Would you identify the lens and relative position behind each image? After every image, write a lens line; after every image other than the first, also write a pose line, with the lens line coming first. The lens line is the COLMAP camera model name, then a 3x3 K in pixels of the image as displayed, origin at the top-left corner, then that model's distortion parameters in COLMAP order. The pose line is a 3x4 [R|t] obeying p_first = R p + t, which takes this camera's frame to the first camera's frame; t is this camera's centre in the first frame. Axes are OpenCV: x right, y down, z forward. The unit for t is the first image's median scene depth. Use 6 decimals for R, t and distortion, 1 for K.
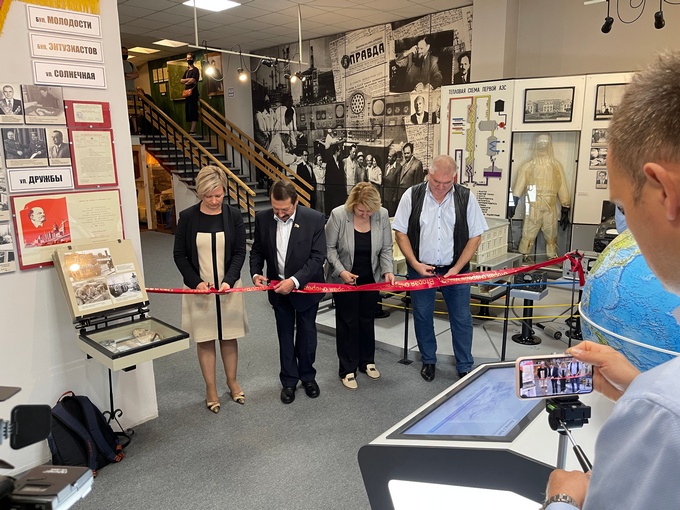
lens RADIAL K [[506.7, 0, 340.0], [0, 506.7, 255.0], [0, 0, 1]] dist [0.024536, -0.004310]
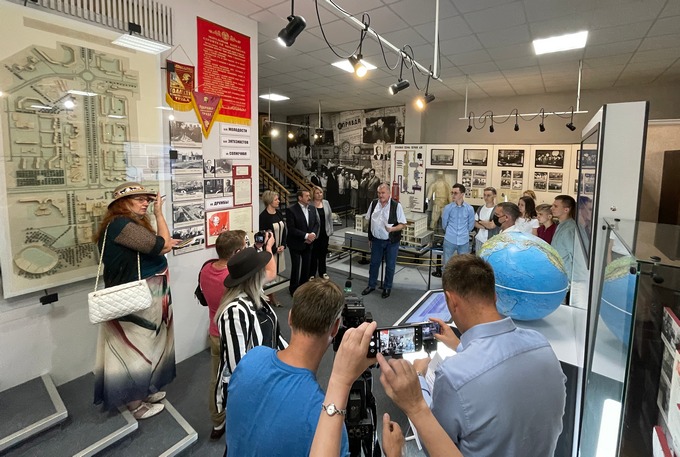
lens RADIAL K [[288.9, 0, 364.0], [0, 288.9, 184.4], [0, 0, 1]] dist [-0.001873, -0.000223]
pose [[0.989983, 0.021556, 0.139531, -0.056229], [-0.004027, 0.992186, -0.124704, -0.026461], [-0.141129, 0.122893, 0.982334, -0.081197]]
